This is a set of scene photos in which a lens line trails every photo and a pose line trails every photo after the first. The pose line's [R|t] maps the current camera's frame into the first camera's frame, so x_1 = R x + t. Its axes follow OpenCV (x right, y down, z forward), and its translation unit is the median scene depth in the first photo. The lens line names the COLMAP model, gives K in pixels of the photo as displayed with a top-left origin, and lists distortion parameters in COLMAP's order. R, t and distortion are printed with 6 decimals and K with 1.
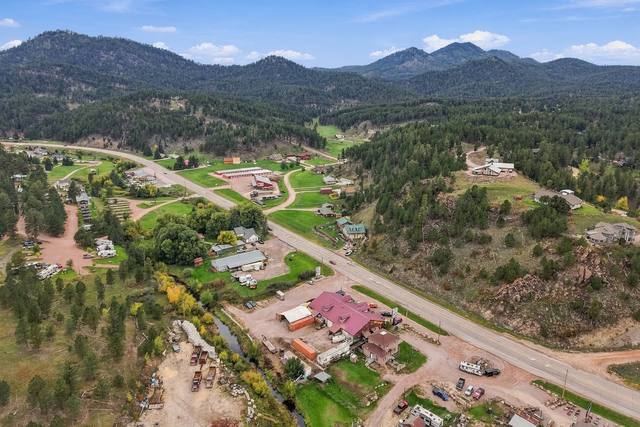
lens RADIAL K [[423.6, 0, 315.1], [0, 423.6, 211.1], [0, 0, 1]] dist [0.059670, -0.079505]
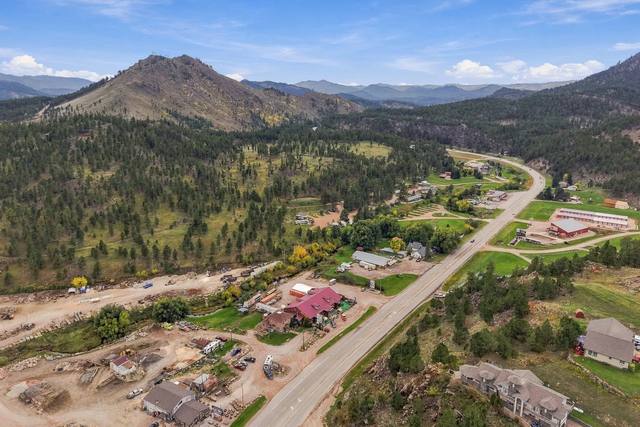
lens RADIAL K [[423.6, 0, 315.1], [0, 423.6, 211.1], [0, 0, 1]] dist [0.059670, -0.079505]
pose [[0.284606, 0.229459, -0.930778, 1.067669], [-0.269123, 0.951011, 0.152156, -0.192953], [0.920094, 0.207189, 0.332416, 0.476103]]
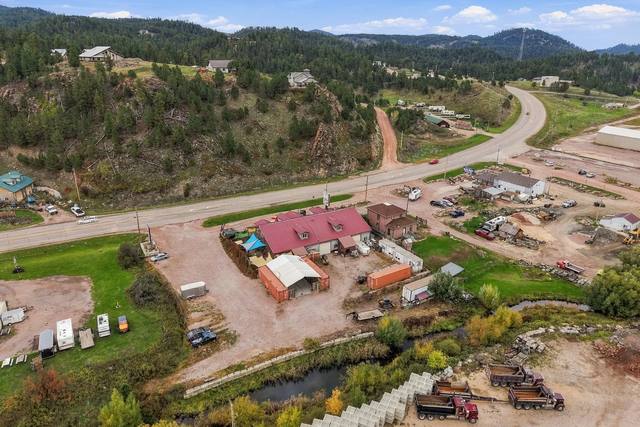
lens RADIAL K [[423.6, 0, 315.1], [0, 423.6, 211.1], [0, 0, 1]] dist [0.059670, -0.079505]
pose [[0.131181, -0.366215, 0.921237, -0.455743], [0.269622, 0.907418, 0.322329, 0.010382], [-0.953989, 0.206103, 0.217776, 0.762937]]
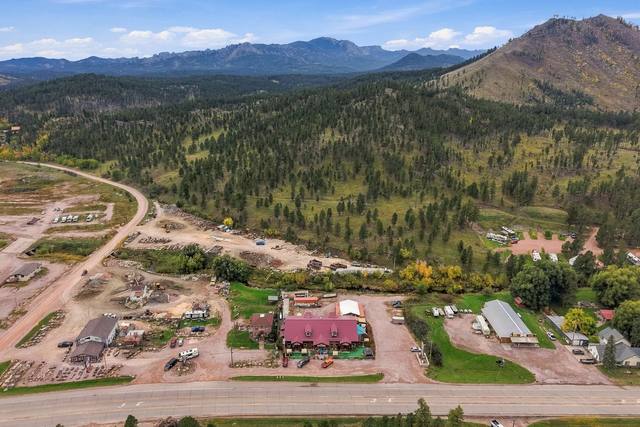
lens RADIAL K [[423.6, 0, 315.1], [0, 423.6, 211.1], [0, 0, 1]] dist [0.059670, -0.079505]
pose [[-0.598489, 0.235113, -0.765854, 0.690069], [-0.239704, 0.859618, 0.451219, -0.387141], [0.764430, 0.453628, -0.458114, 1.185734]]
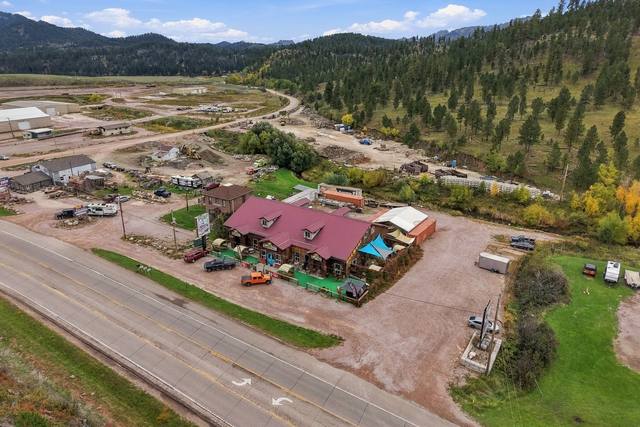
lens RADIAL K [[423.6, 0, 315.1], [0, 423.6, 211.1], [0, 0, 1]] dist [0.059670, -0.079505]
pose [[-0.944964, 0.102590, -0.310674, 0.188501], [-0.103202, 0.807624, 0.580597, -0.048631], [0.310471, 0.580705, -0.752588, 1.220414]]
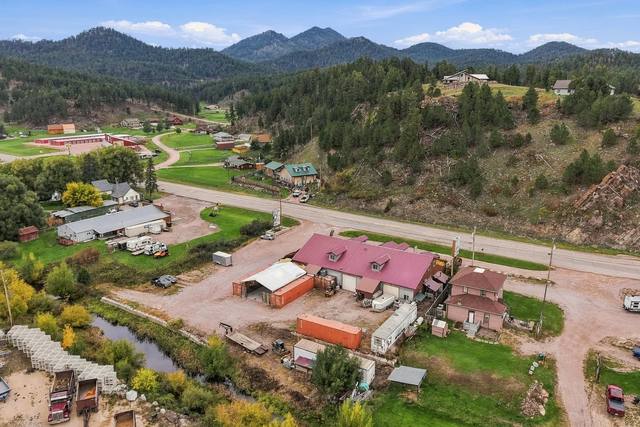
lens RADIAL K [[474.4, 0, 325.4], [0, 474.4, 216.7], [0, 0, 1]] dist [0.075347, -0.107811]
pose [[0.944326, -0.099597, 0.313575, -0.140594], [0.106178, 0.994339, -0.003931, 0.164413], [-0.311408, 0.037007, 0.949555, 0.416759]]
